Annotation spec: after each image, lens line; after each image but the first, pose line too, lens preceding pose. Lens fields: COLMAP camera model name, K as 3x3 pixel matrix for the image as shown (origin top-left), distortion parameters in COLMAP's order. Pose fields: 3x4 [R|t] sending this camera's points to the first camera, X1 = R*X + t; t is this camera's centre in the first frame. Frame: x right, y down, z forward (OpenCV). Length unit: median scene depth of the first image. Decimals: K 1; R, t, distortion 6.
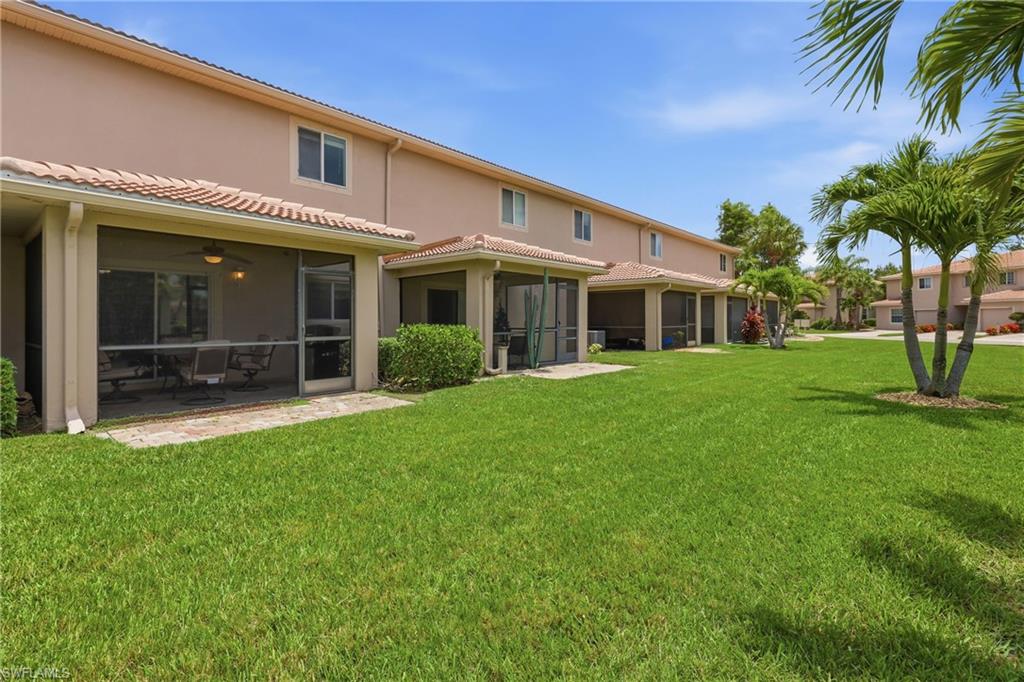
lens RADIAL K [[496.6, 0, 510.6], [0, 496.6, 328.7], [0, 0, 1]] dist [-0.001766, 0.000558]
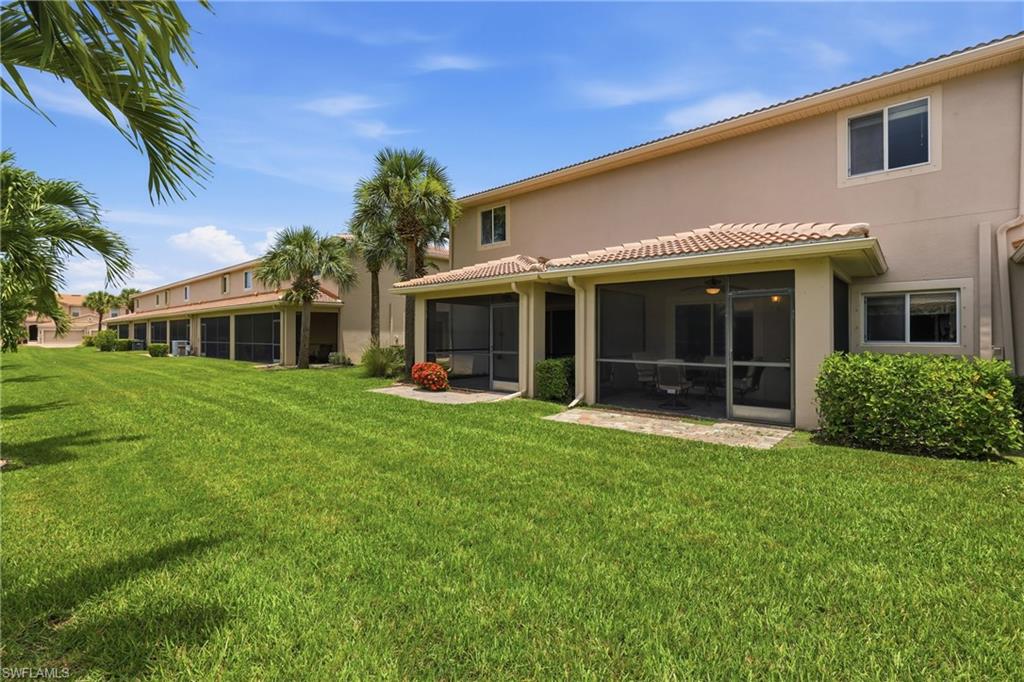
lens RADIAL K [[467.7, 0, 514.6], [0, 467.7, 336.2], [0, 0, 1]] dist [-0.001317, -0.000784]
pose [[-0.069413, -0.013241, -0.997500, 0.543828], [-0.021736, 0.999695, -0.011757, -0.009998], [0.997351, 0.020866, -0.069679, 0.626225]]
